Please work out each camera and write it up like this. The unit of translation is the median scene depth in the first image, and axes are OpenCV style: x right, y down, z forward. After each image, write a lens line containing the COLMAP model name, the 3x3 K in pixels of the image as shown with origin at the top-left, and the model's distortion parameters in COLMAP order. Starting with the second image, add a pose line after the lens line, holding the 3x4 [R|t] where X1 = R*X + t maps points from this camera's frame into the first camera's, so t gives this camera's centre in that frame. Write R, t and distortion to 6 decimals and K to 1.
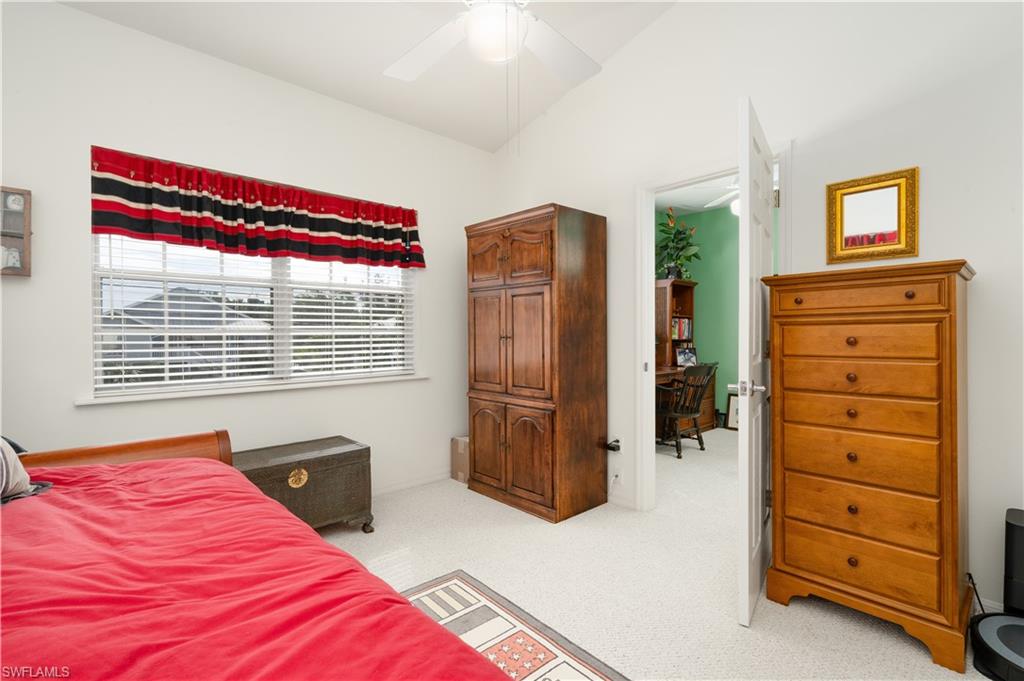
lens RADIAL K [[471.4, 0, 508.4], [0, 471.4, 336.4], [0, 0, 1]] dist [0.001907, 0.000400]
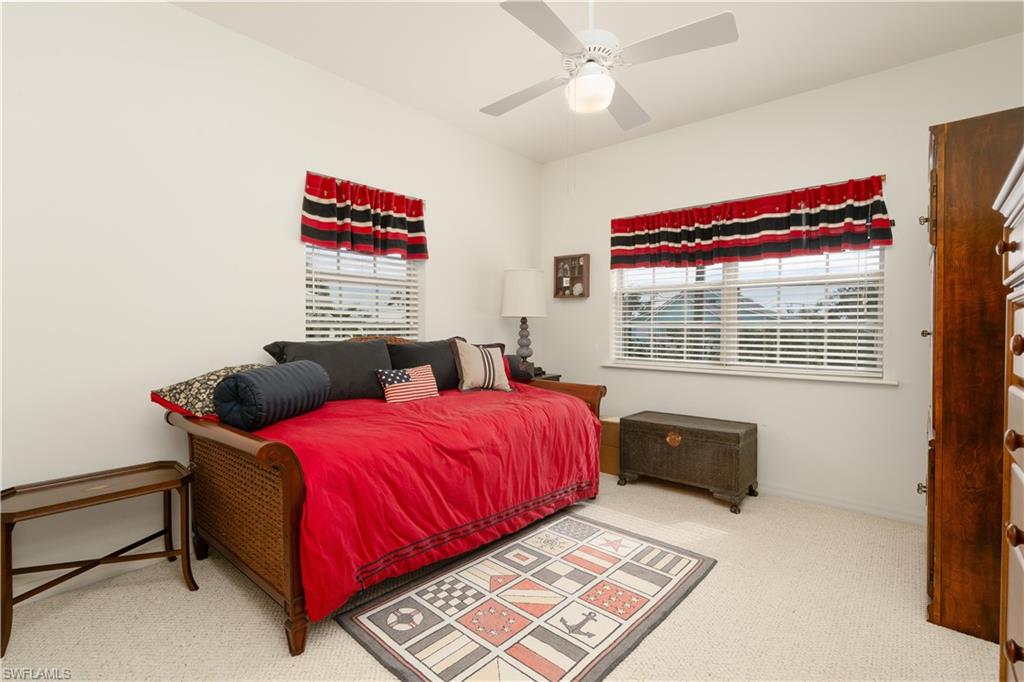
lens RADIAL K [[471.4, 0, 508.4], [0, 471.4, 336.9], [0, 0, 1]] dist [0.001907, 0.000400]
pose [[0.099334, 0.027784, -0.994666, 0.745340], [-0.009582, 0.999590, 0.026965, -0.009263], [0.995008, 0.006853, 0.099559, 0.392313]]
